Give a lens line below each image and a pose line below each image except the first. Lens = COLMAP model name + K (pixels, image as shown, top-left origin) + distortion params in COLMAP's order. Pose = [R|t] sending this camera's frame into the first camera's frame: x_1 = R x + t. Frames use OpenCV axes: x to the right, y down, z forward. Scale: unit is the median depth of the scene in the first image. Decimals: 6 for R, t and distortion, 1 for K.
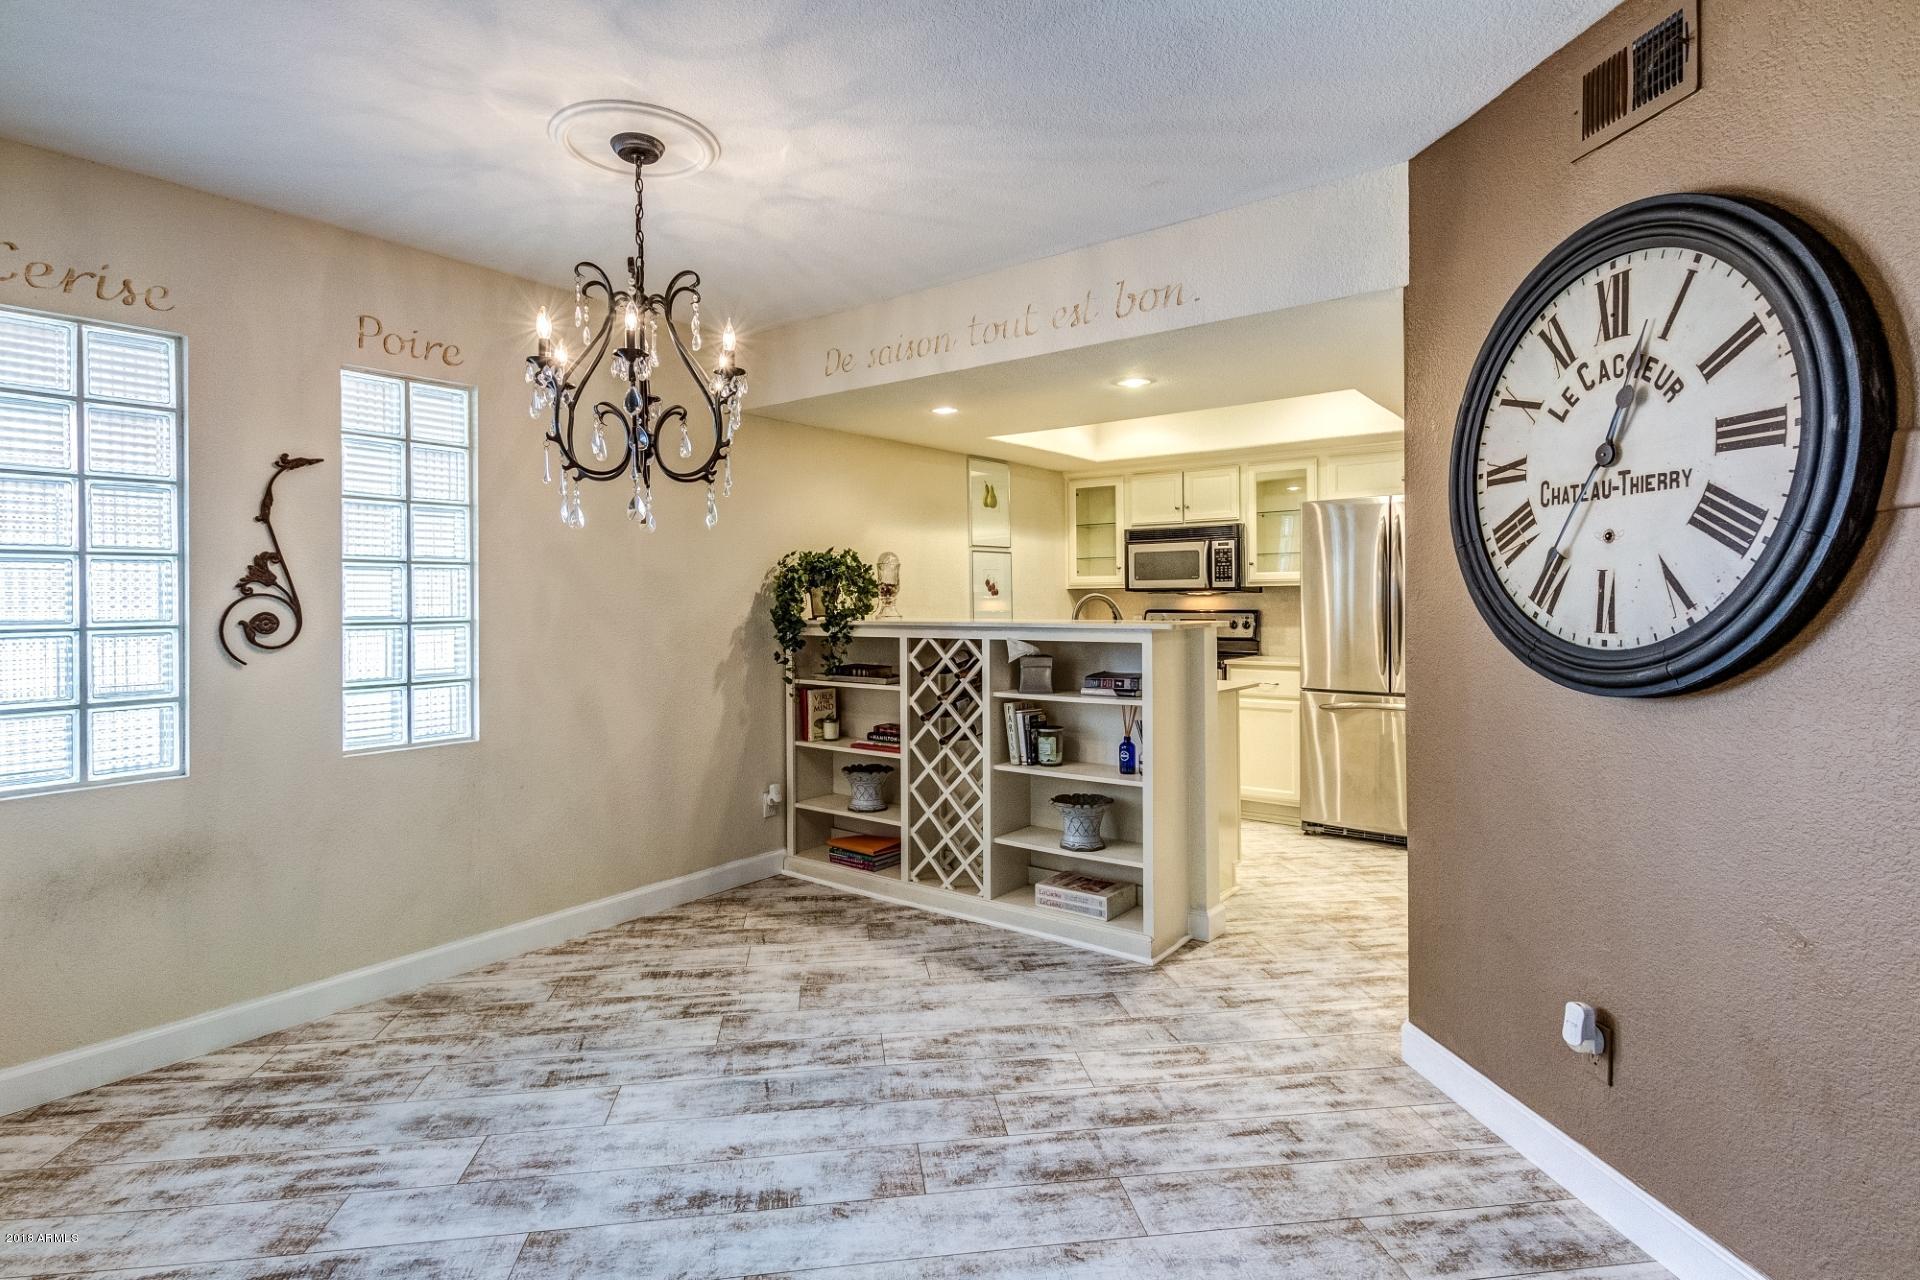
lens RADIAL K [[924.3, 0, 960.9], [0, 924.3, 600.4], [0, 0, 1]] dist [0.004234, -0.000695]
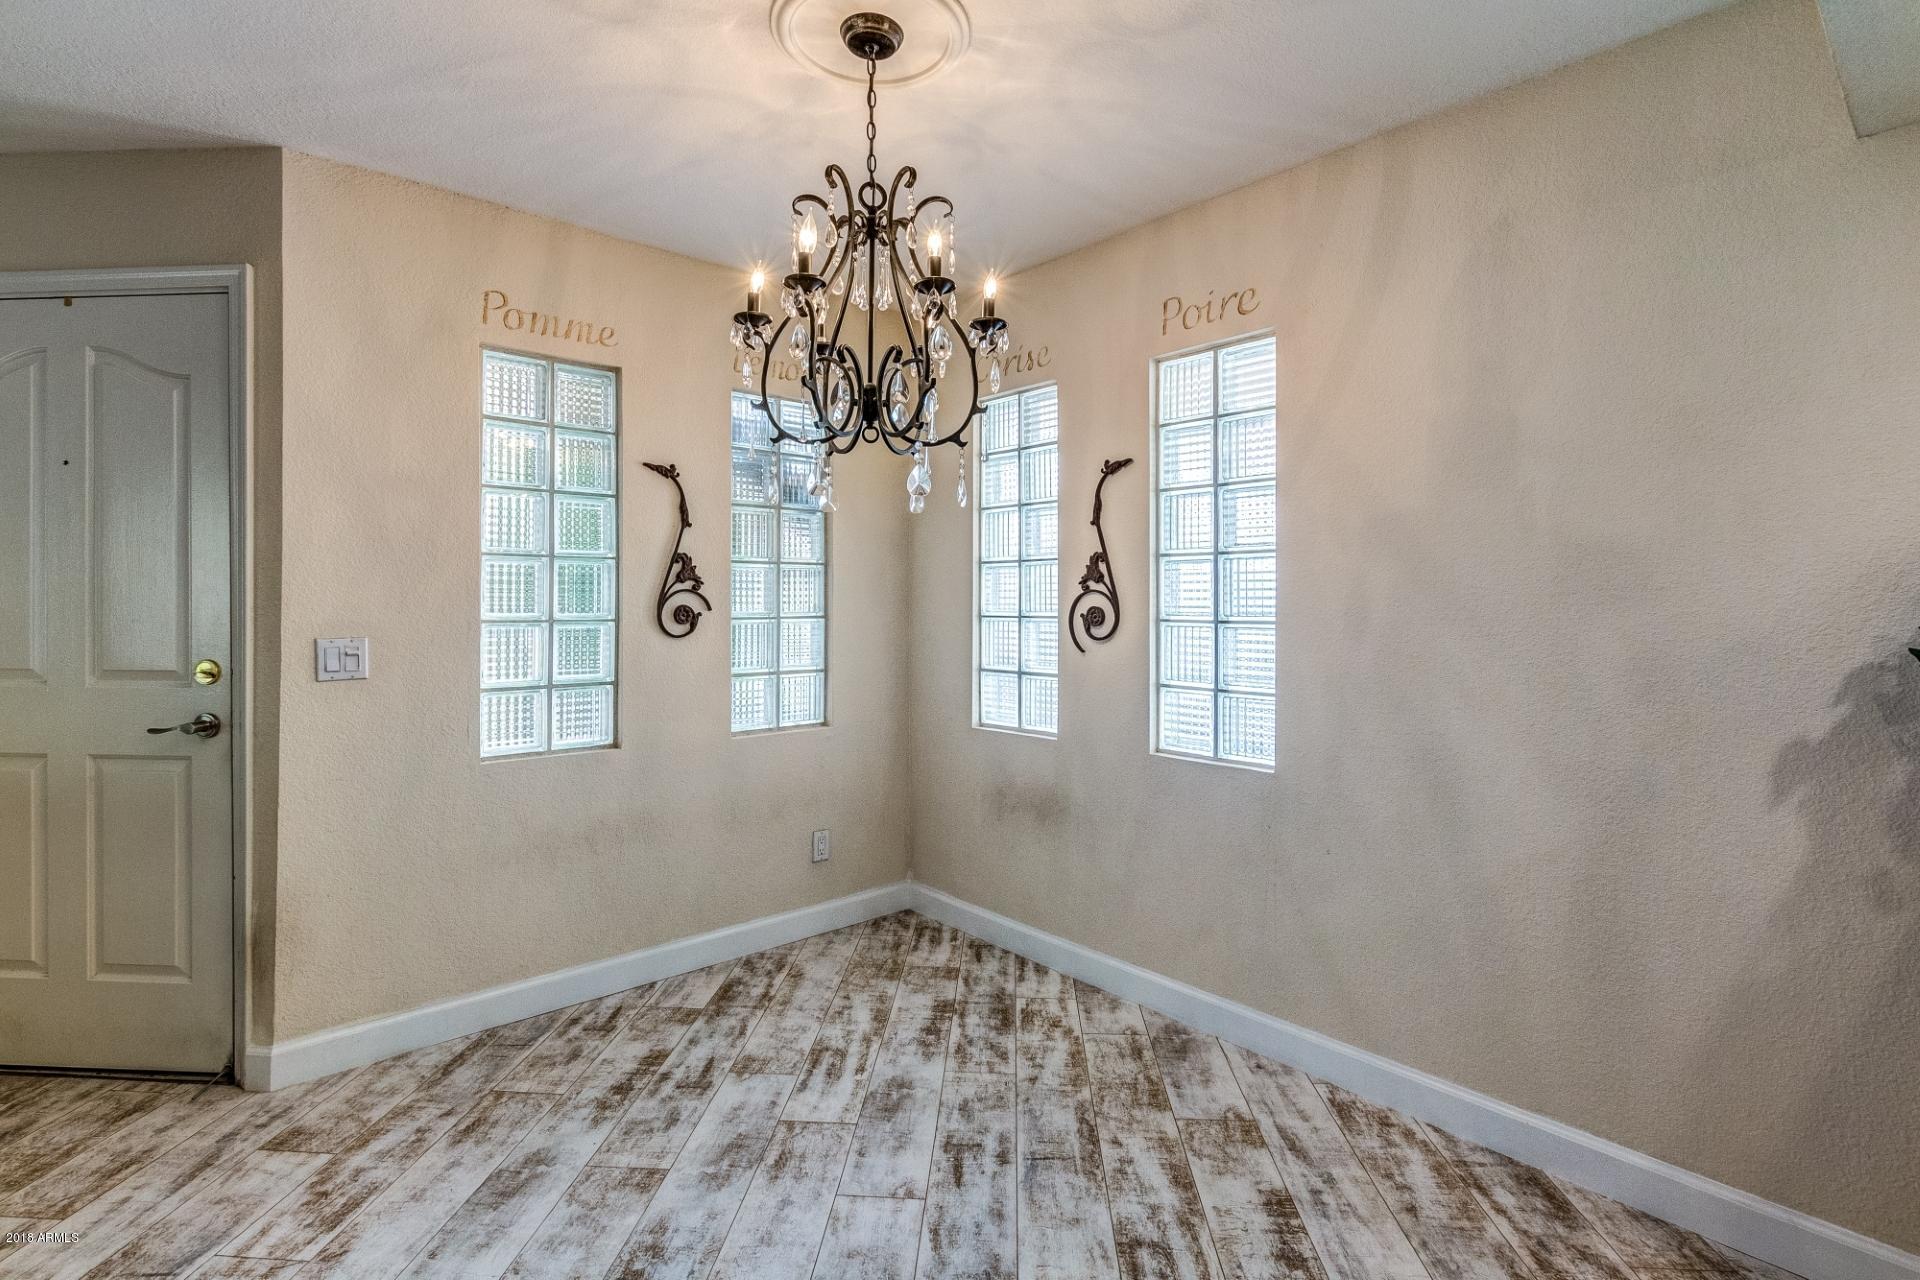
lens RADIAL K [[924.3, 0, 960.9], [0, 924.3, 600.4], [0, 0, 1]] dist [0.004234, -0.000695]
pose [[-0.203564, 0.005137, -0.979048, 0.361002], [-0.002252, 0.999981, 0.005714, -0.000577], [0.979059, 0.003368, -0.203549, 1.047949]]
